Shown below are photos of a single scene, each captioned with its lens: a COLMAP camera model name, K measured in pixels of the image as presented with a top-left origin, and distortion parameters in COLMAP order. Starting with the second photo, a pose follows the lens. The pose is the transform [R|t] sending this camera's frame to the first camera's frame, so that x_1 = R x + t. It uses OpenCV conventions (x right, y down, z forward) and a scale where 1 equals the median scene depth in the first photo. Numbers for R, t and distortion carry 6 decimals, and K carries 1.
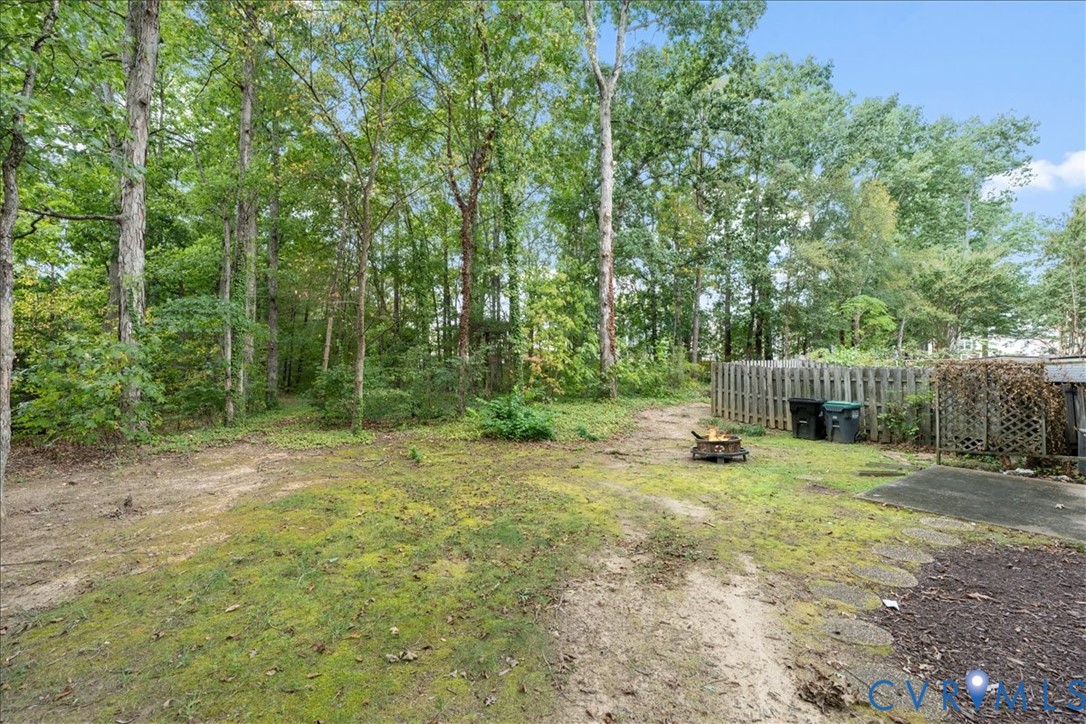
lens RADIAL K [[433.9, 0, 541.5], [0, 433.9, 366.0], [0, 0, 1]] dist [-0.002433, -0.000500]
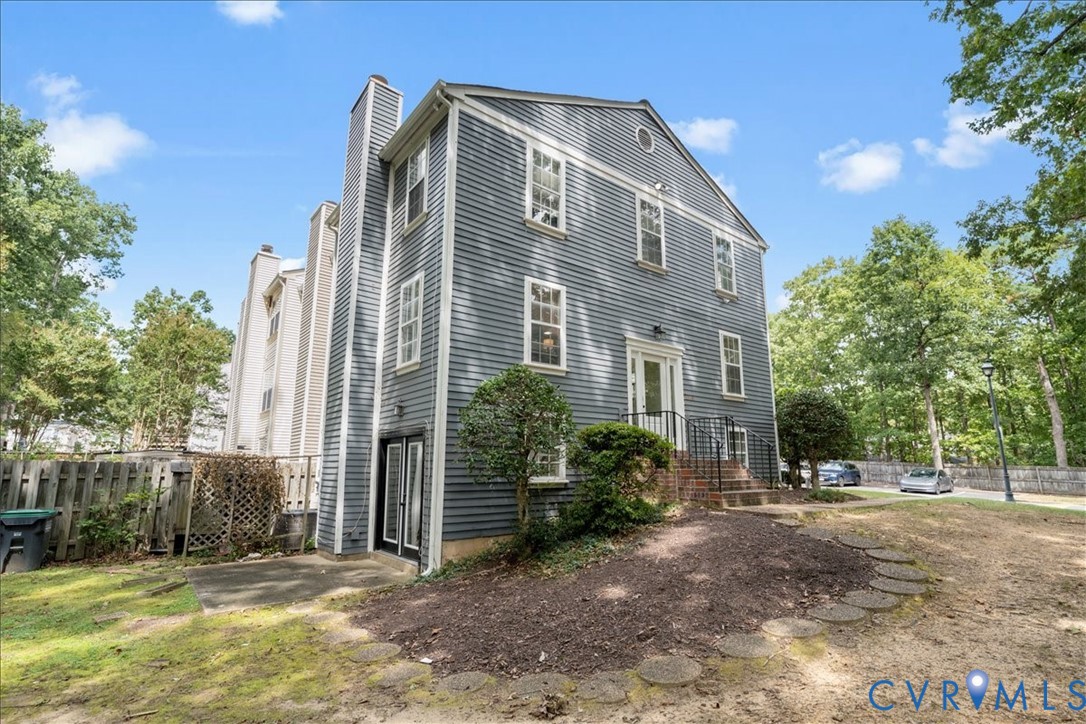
lens RADIAL K [[516.0, 0, 541.2], [0, 516.0, 363.9], [0, 0, 1]] dist [0.000283, 0.000160]
pose [[-0.071780, 0.193183, 0.978534, -0.227286], [-0.006573, 0.980951, -0.194143, 0.007830], [-0.997399, -0.020368, -0.069143, 0.242610]]
